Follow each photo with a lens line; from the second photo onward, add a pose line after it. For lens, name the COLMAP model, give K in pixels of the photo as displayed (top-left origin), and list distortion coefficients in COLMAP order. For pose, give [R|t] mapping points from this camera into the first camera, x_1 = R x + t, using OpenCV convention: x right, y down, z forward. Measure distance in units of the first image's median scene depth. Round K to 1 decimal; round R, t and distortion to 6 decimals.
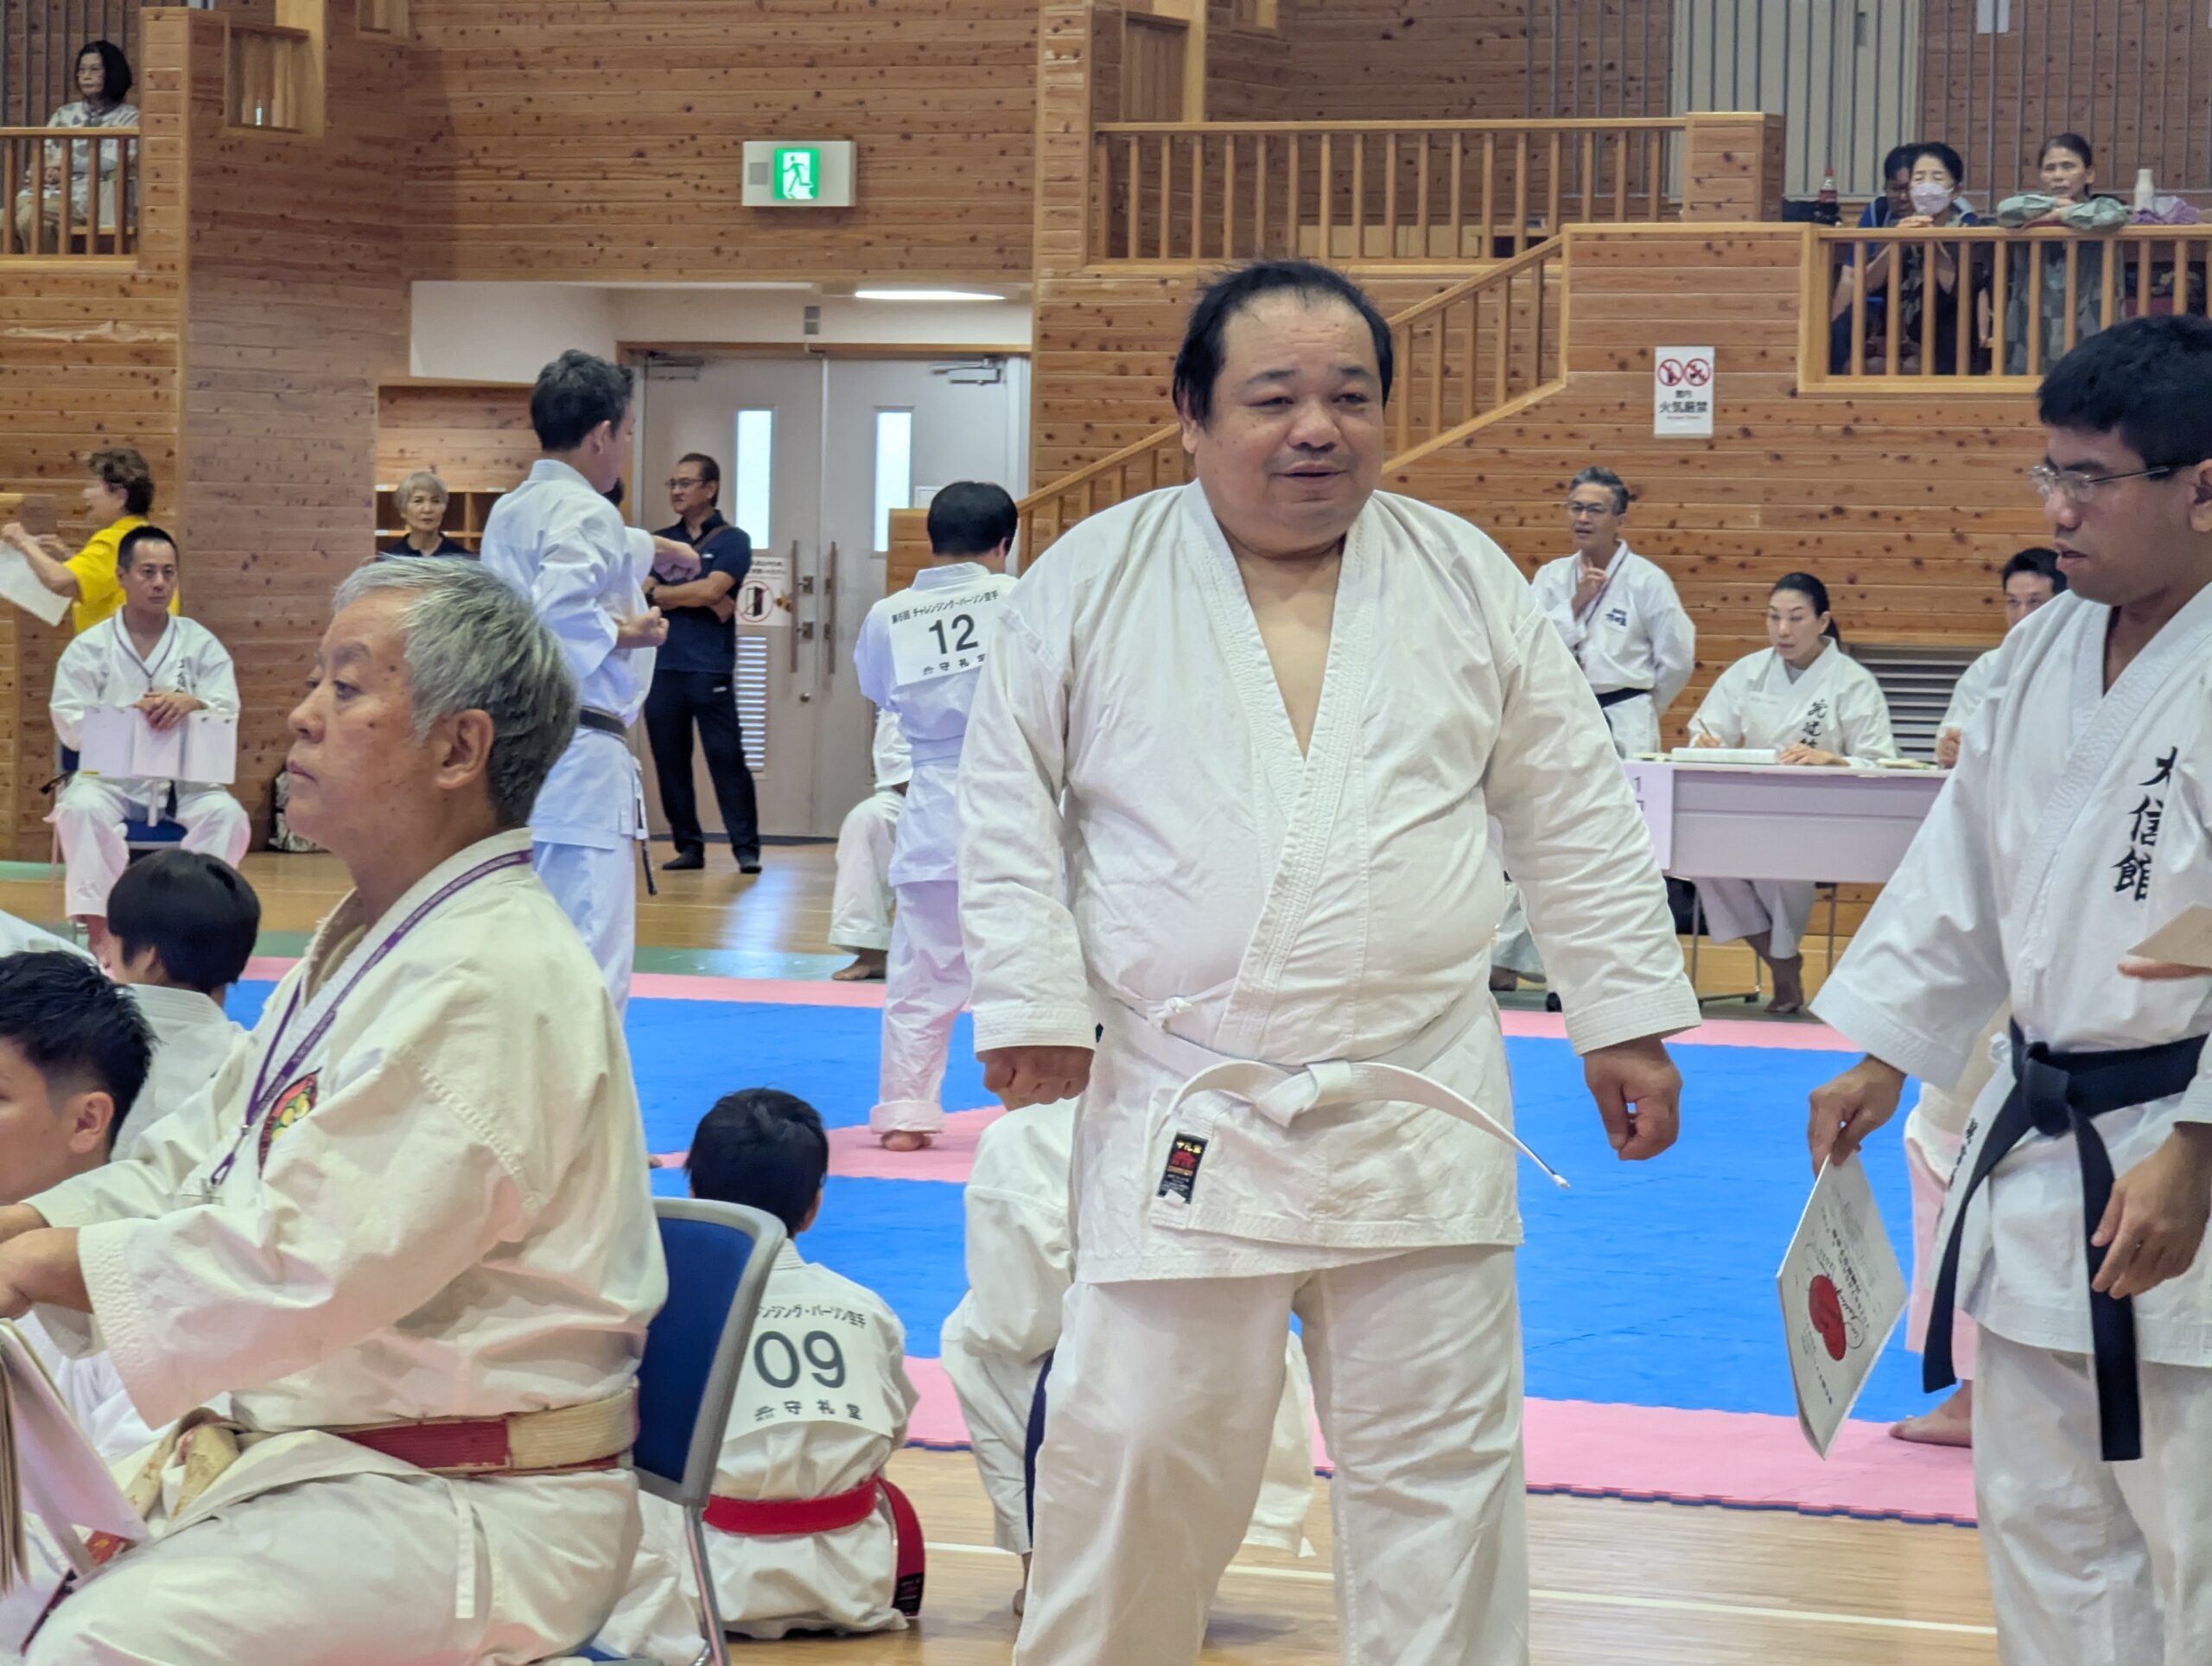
lens RADIAL K [[7022.2, 0, 1106.0], [0, 7022.2, 833.0], [0, 0, 1]] dist [0.219168, -0.566294]
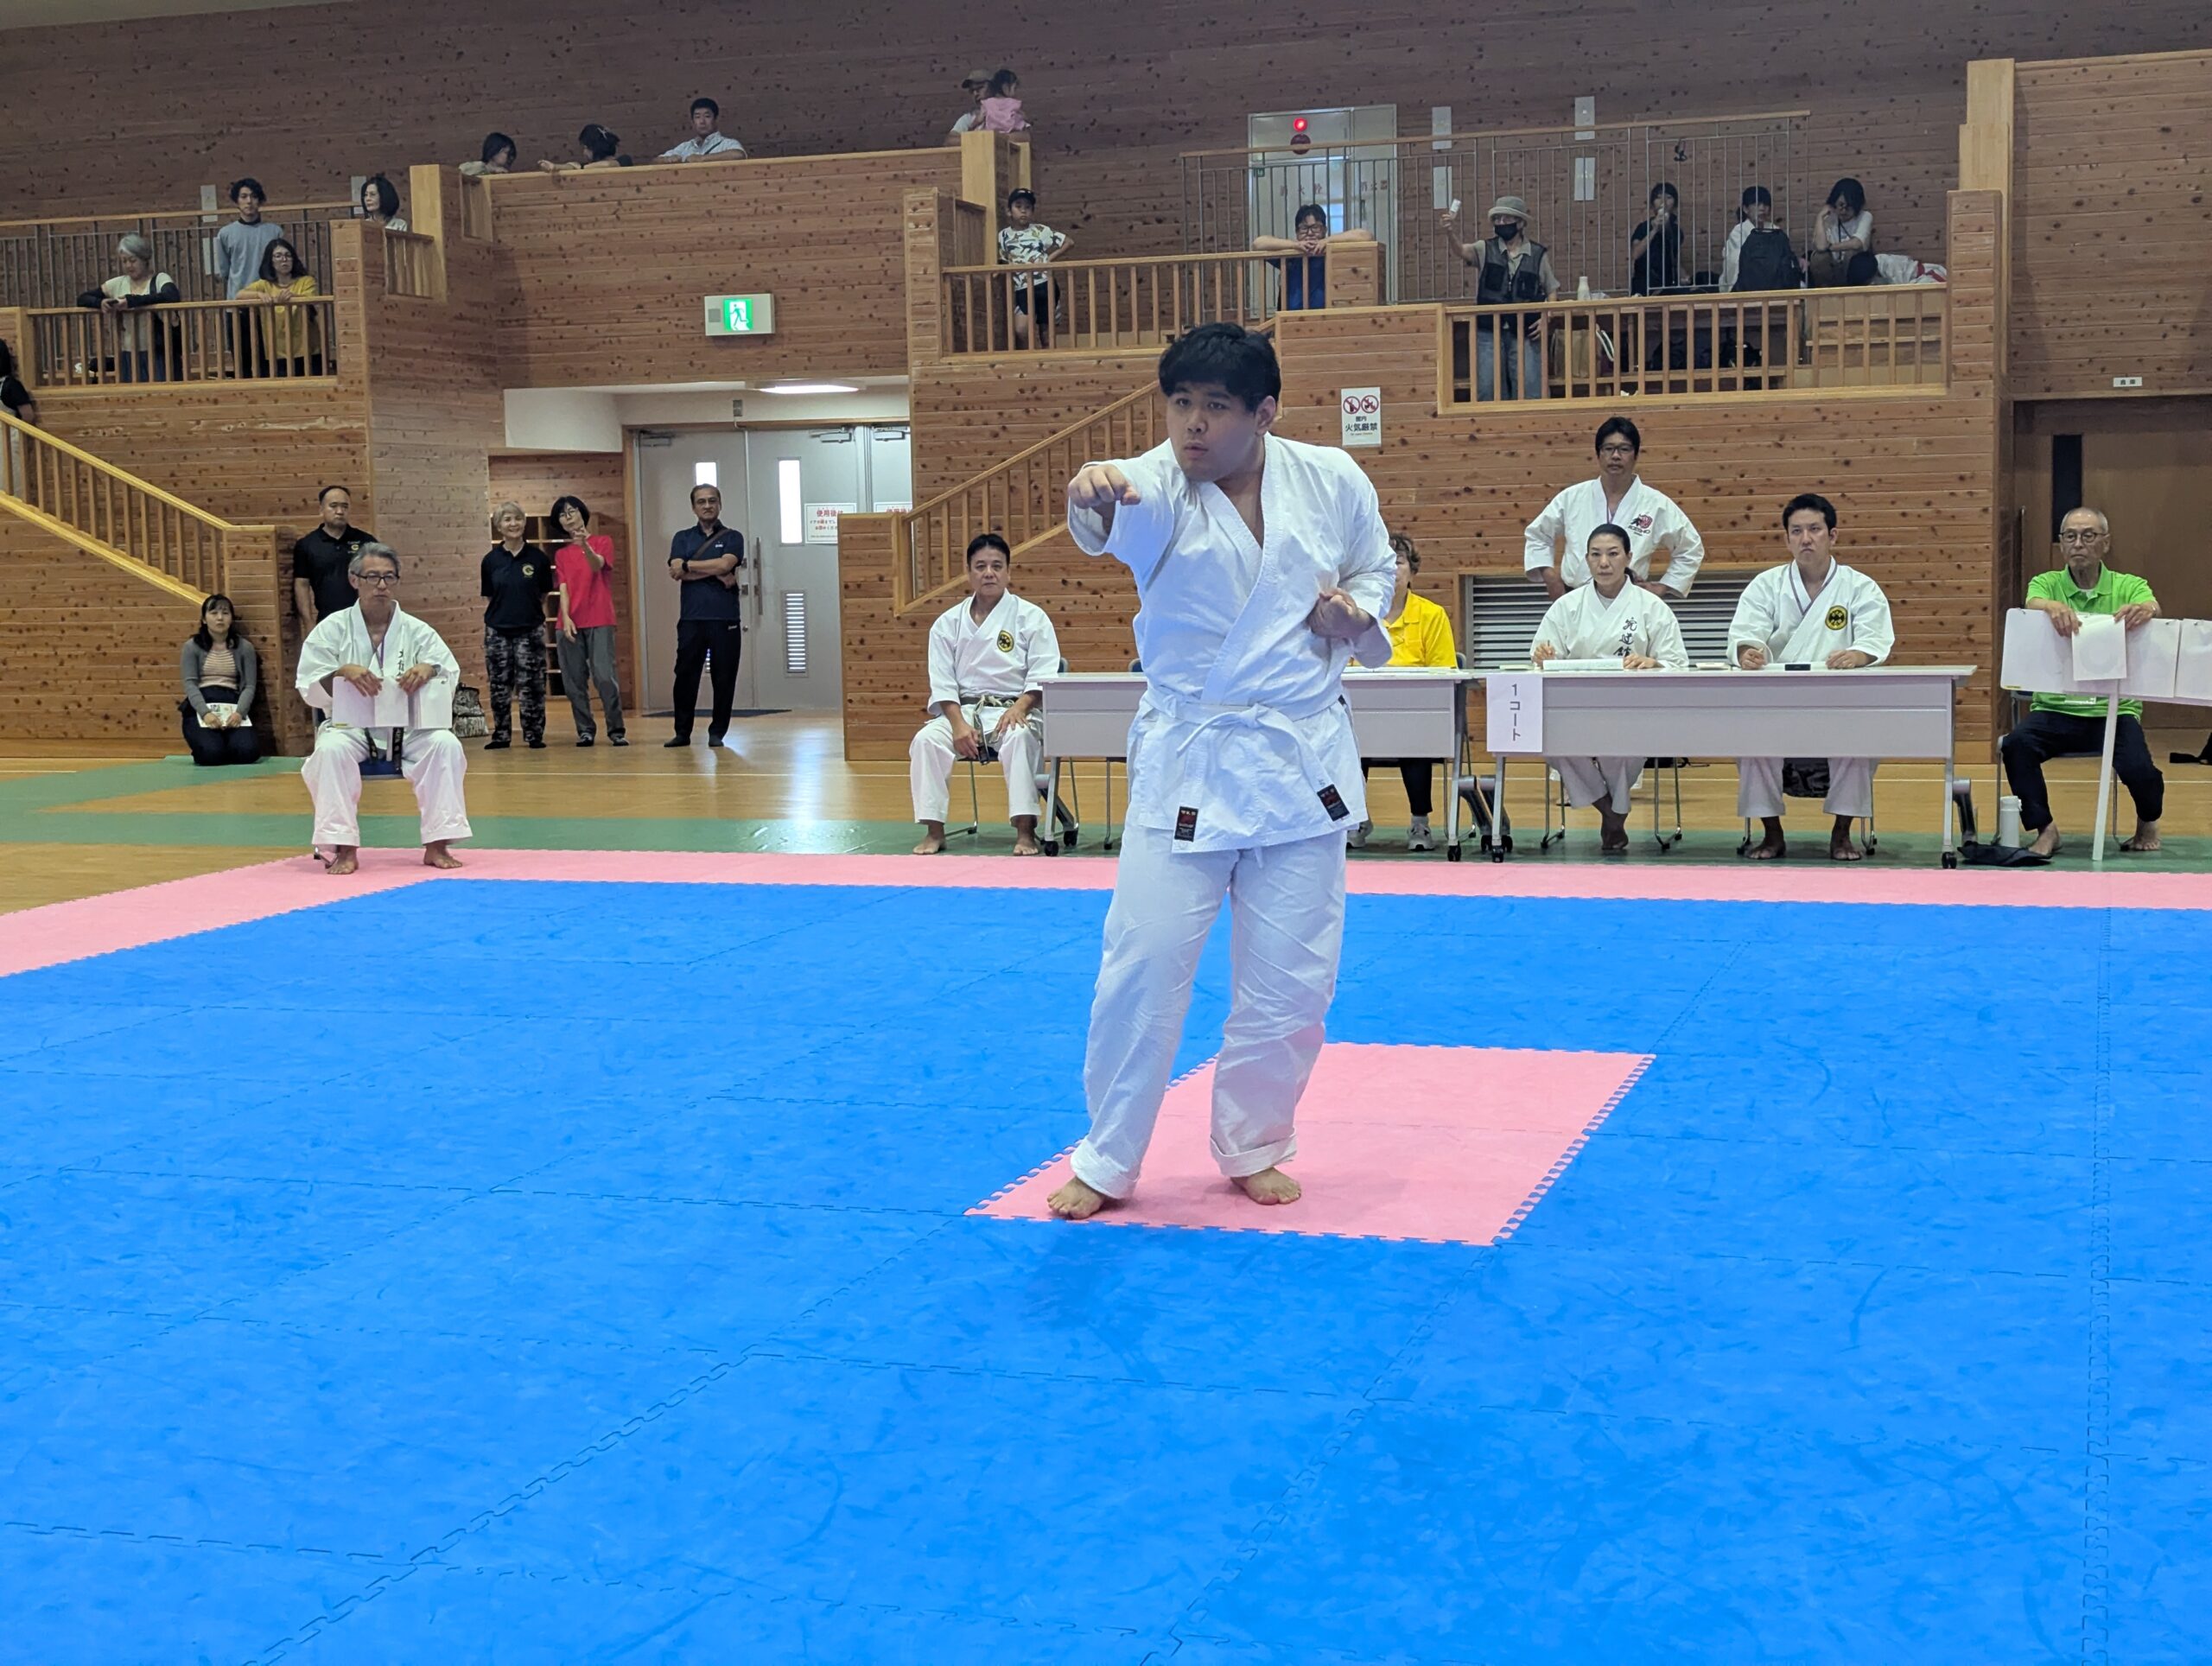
lens RADIAL K [[3055.1, 0, 1097.2], [0, 3055.1, 886.3], [0, 0, 1]] dist [0.176101, -0.614880]
pose [[0.993471, -0.051075, 0.102010, -0.041779], [0.043392, 0.996150, 0.076170, -0.011167], [-0.105508, -0.071246, 0.991863, 0.267375]]
